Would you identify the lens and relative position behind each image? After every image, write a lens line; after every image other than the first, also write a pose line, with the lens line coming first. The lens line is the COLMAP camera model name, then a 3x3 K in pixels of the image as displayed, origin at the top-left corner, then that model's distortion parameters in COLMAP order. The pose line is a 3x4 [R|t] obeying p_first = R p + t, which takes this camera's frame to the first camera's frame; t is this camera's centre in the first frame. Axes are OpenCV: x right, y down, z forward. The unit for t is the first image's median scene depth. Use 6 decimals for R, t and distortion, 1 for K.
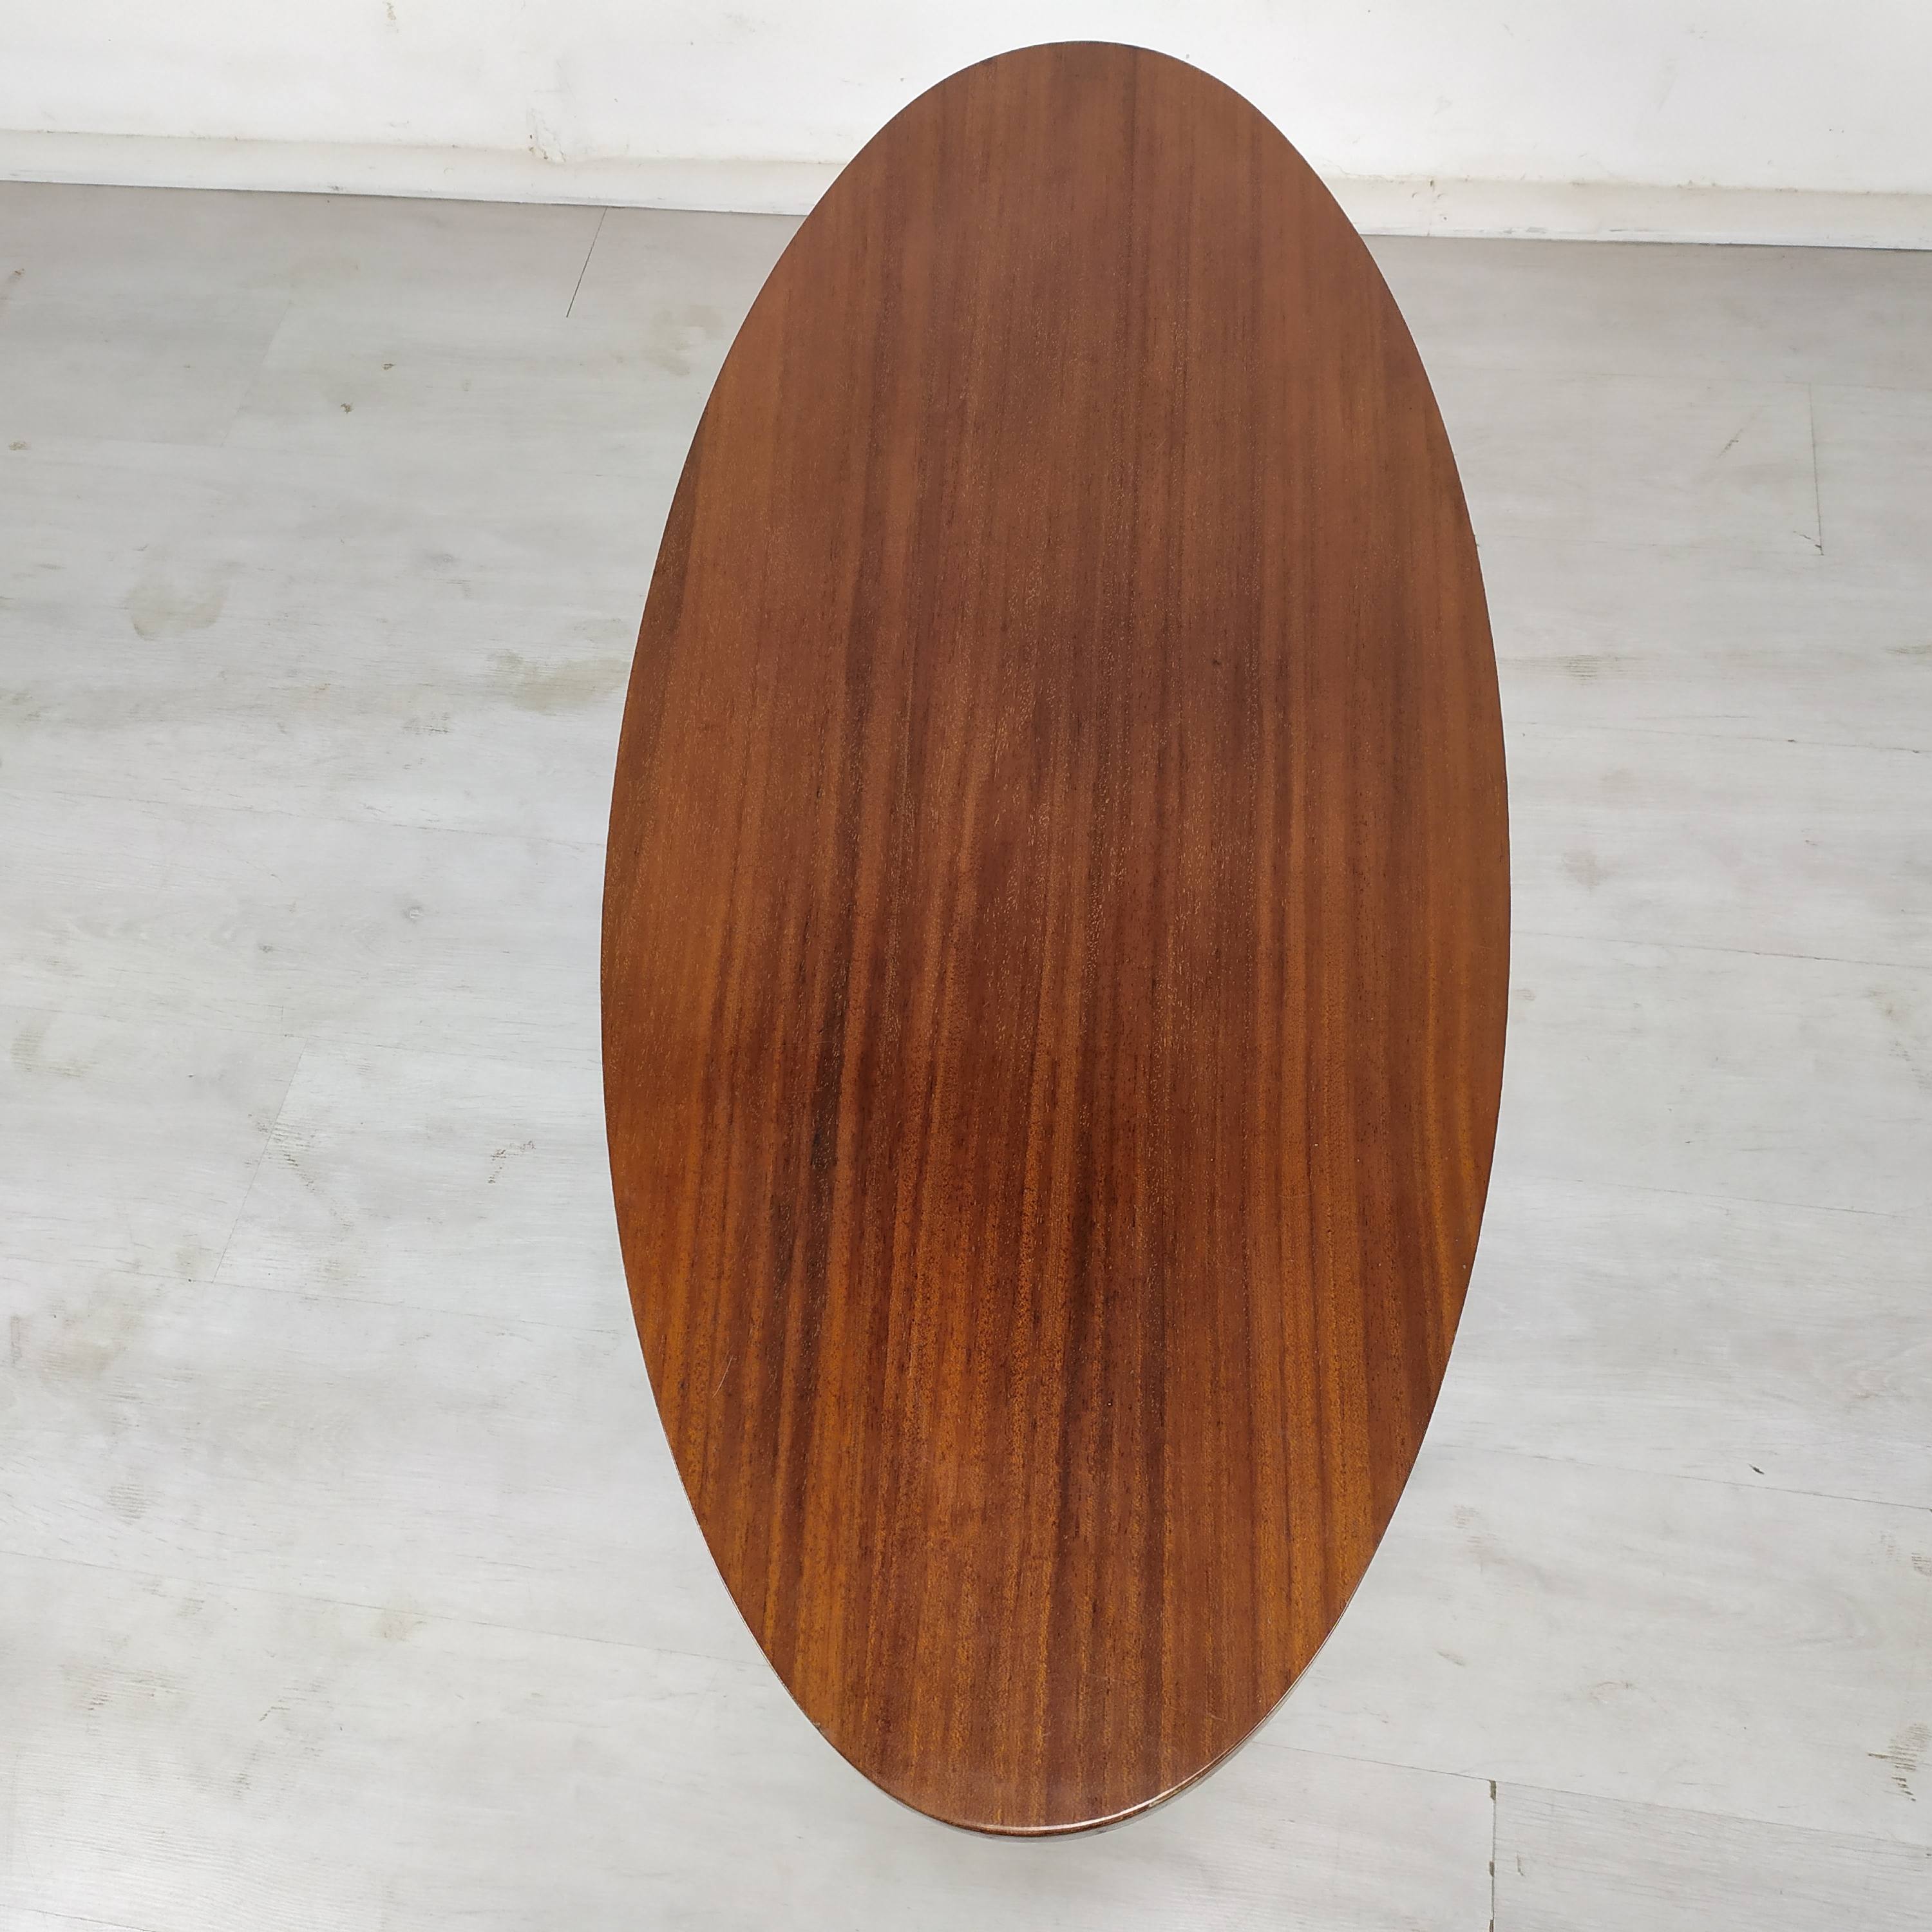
lens RADIAL K [[1930.1, 0, 966.0], [0, 1930.1, 966.0], [0, 0, 1]] dist [0.090956, -0.137181]
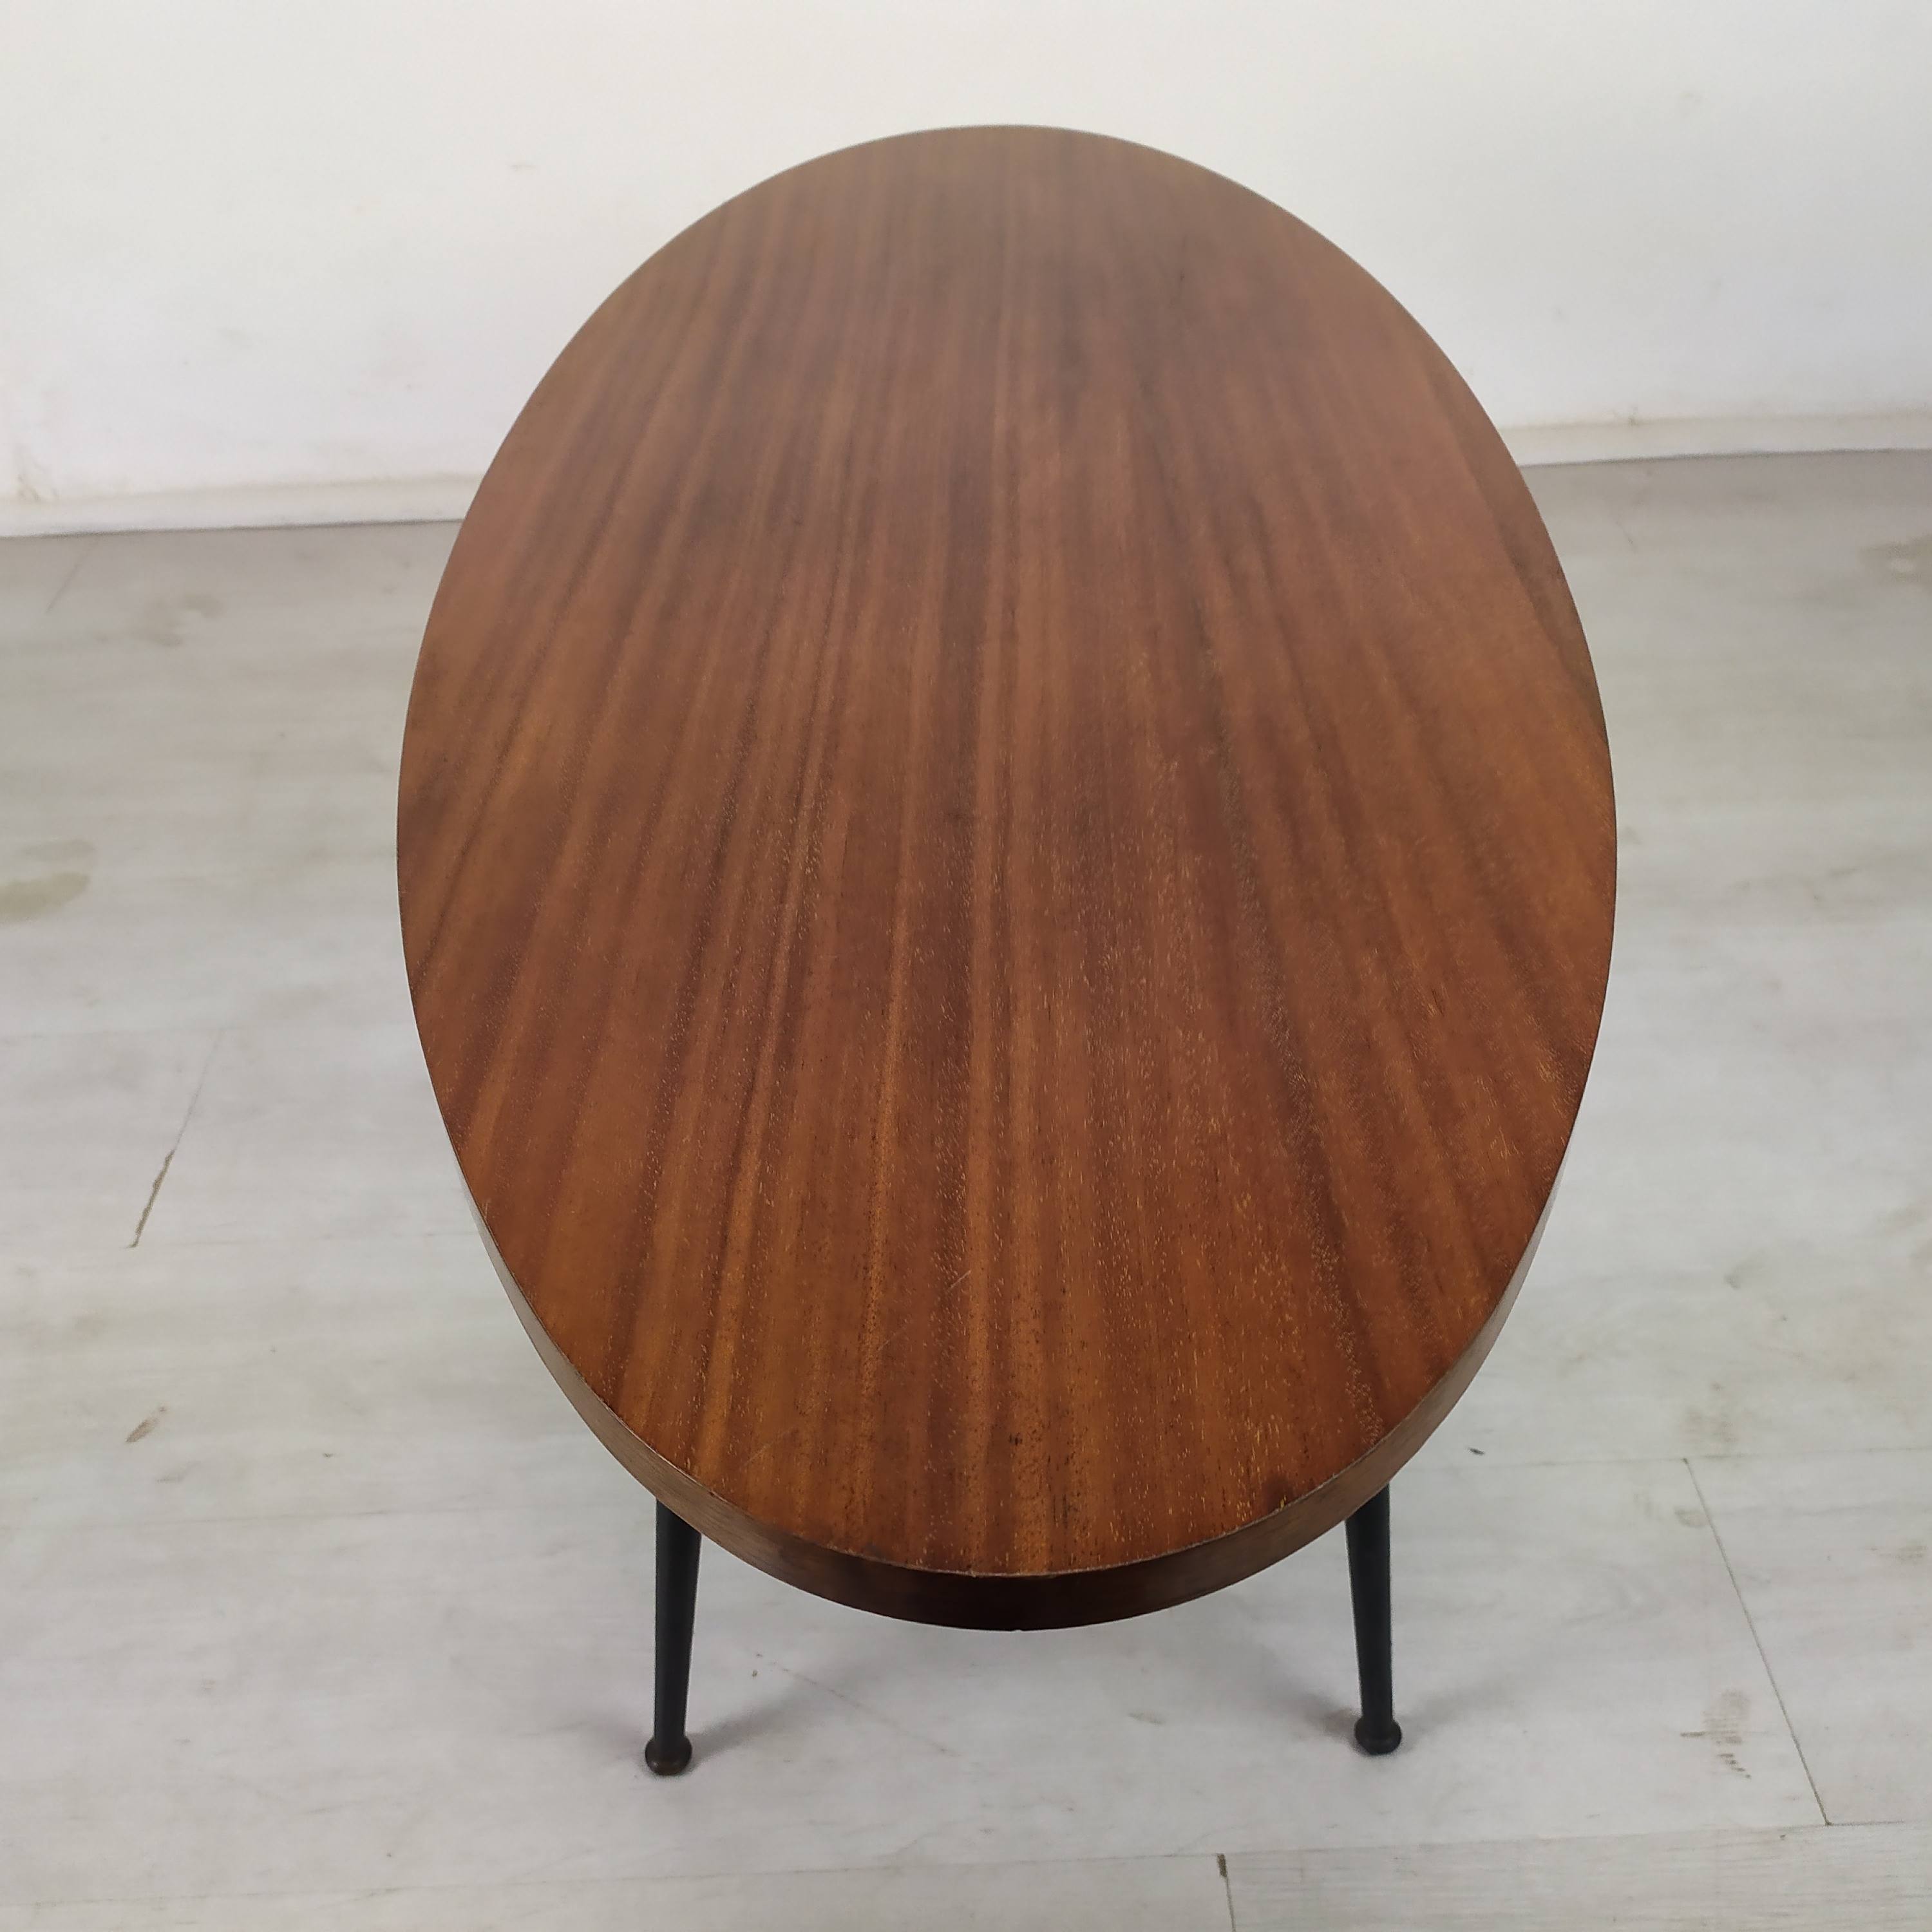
lens RADIAL K [[2001.1, 0, 966.0], [0, 2001.1, 966.0], [0, 0, 1]] dist [0.164937, -0.344092]
pose [[0.981796, -0.080696, 0.171943, 0.057148], [0.137807, 0.925623, -0.352466, 0.293739], [-0.130712, 0.369745, 0.919893, 0.150037]]
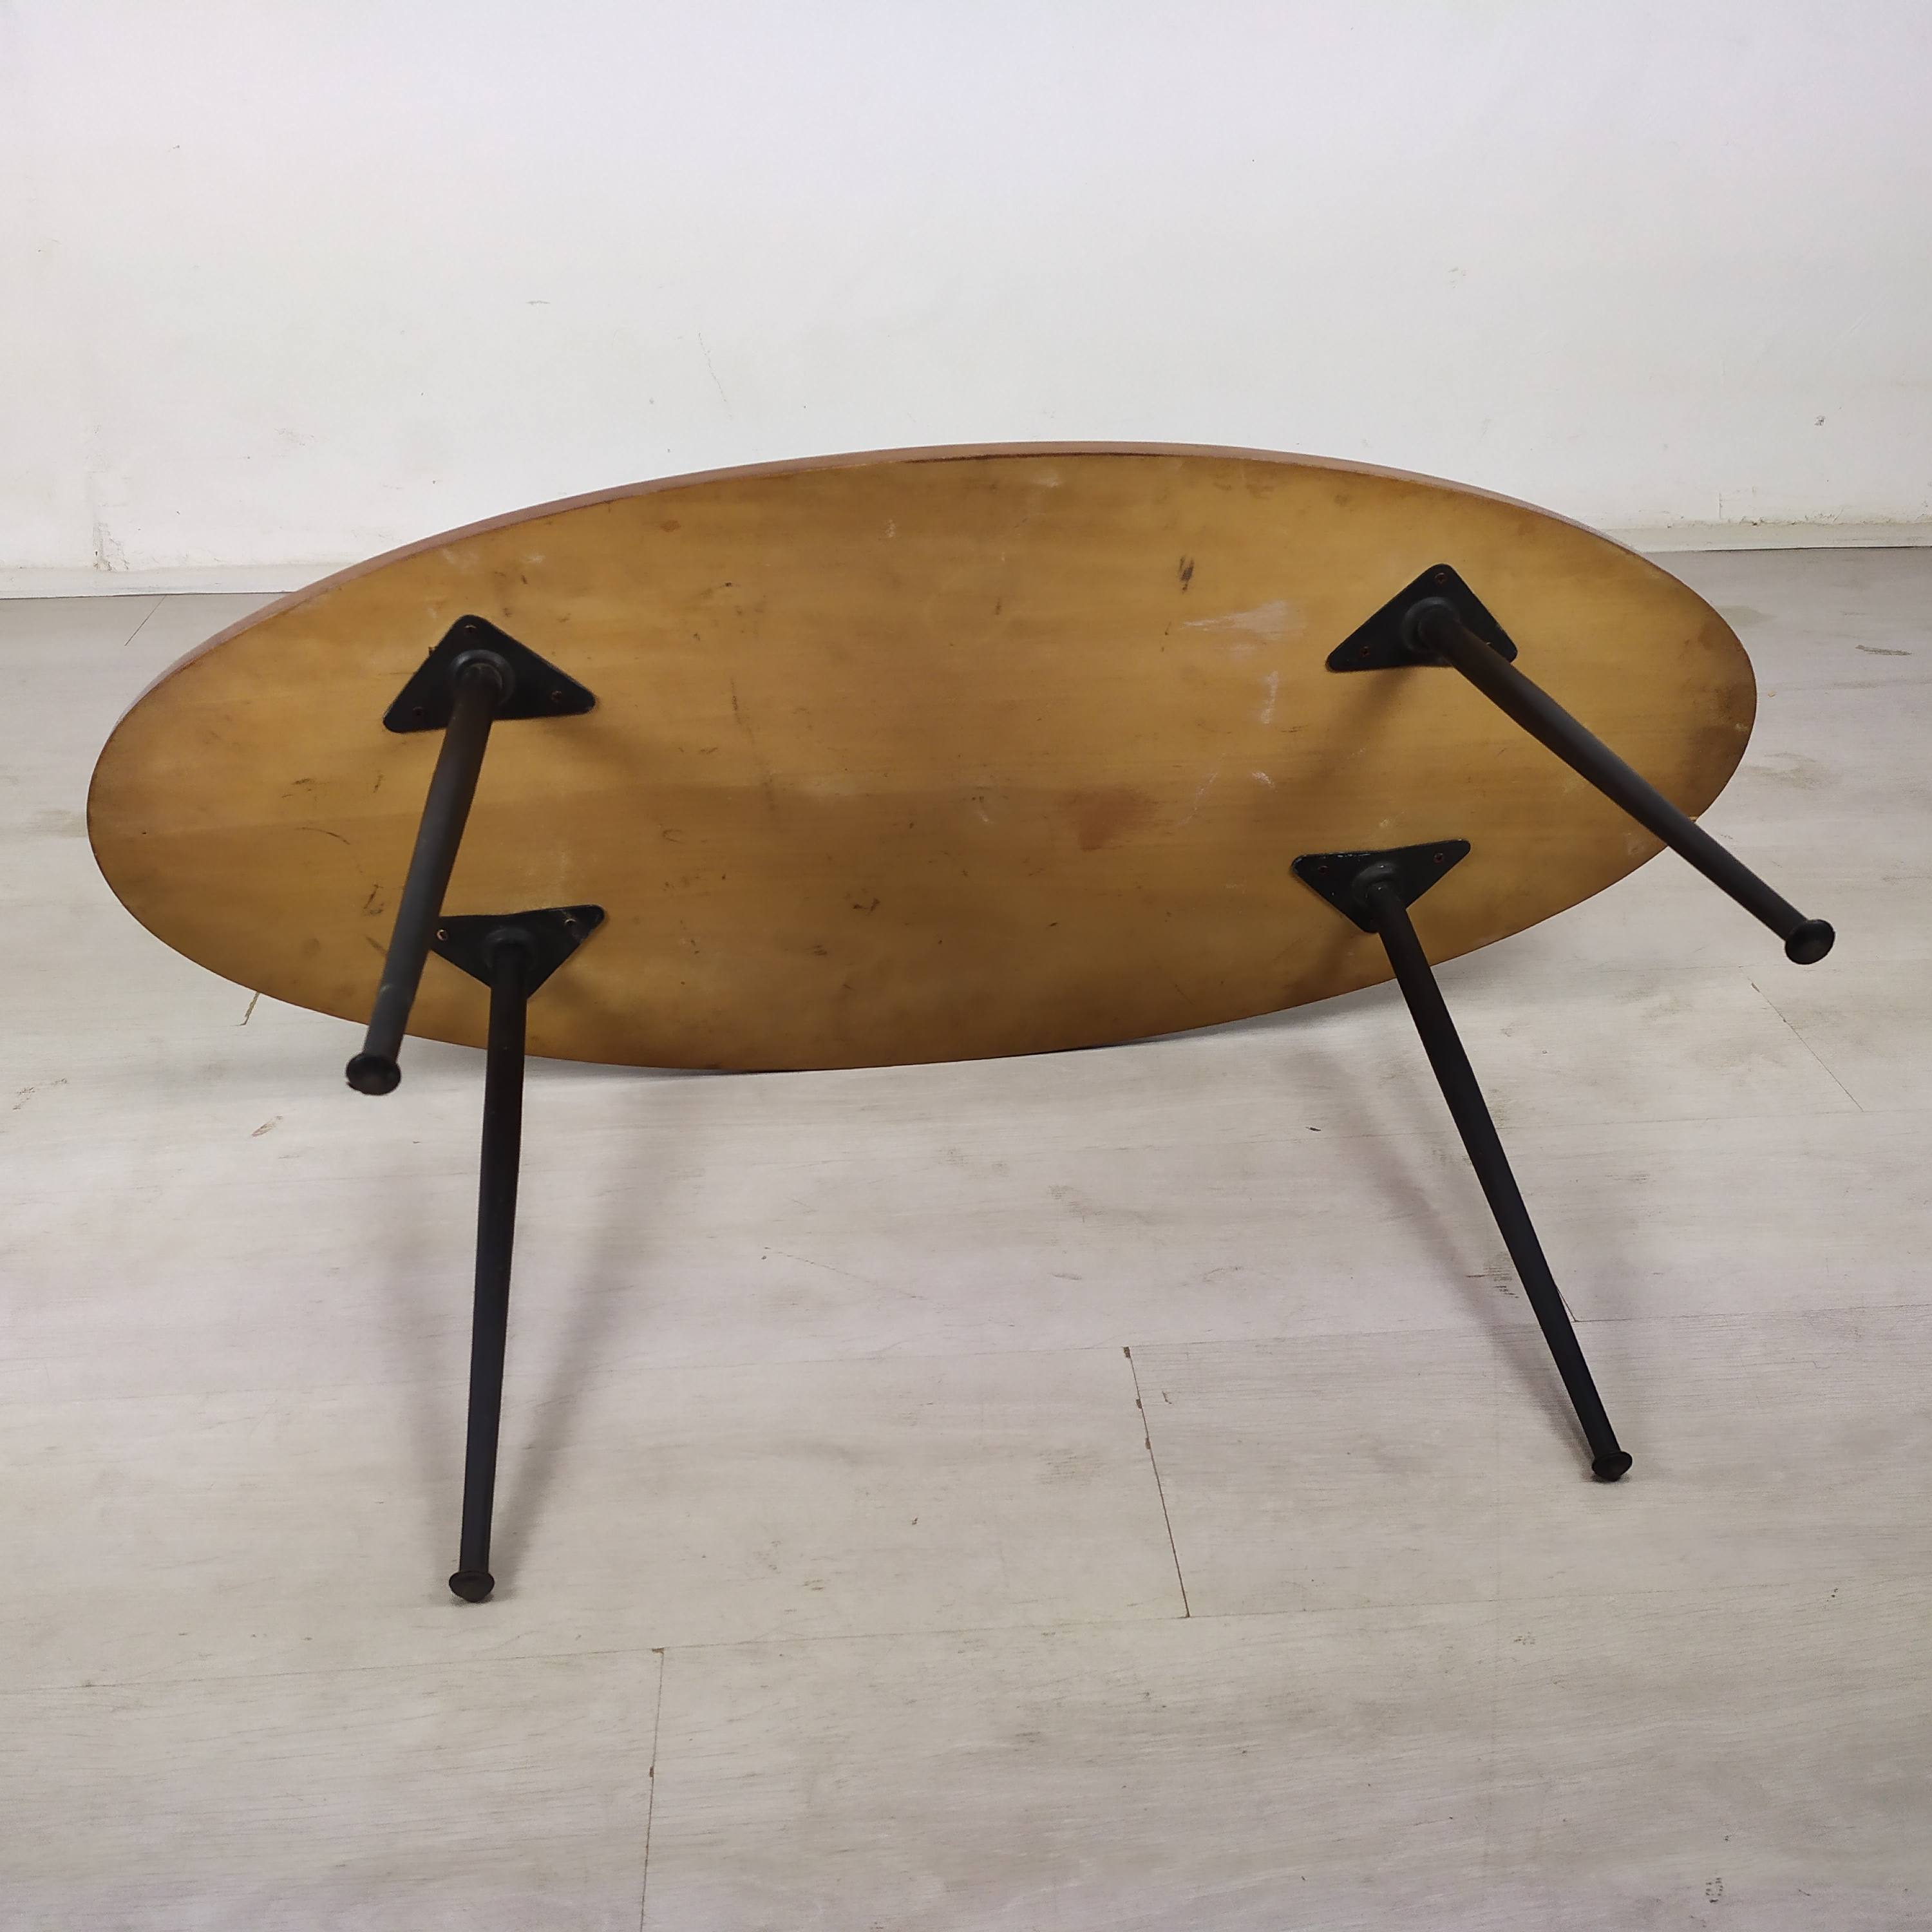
lens RADIAL K [[1930.1, 0, 966.0], [0, 1930.1, 966.0], [0, 0, 1]] dist [0.090956, -0.137181]
pose [[0.969655, -0.053037, 0.238656, -0.022182], [0.163528, 0.866366, -0.471878, 0.559466], [-0.181736, 0.496586, 0.848749, 0.083306]]
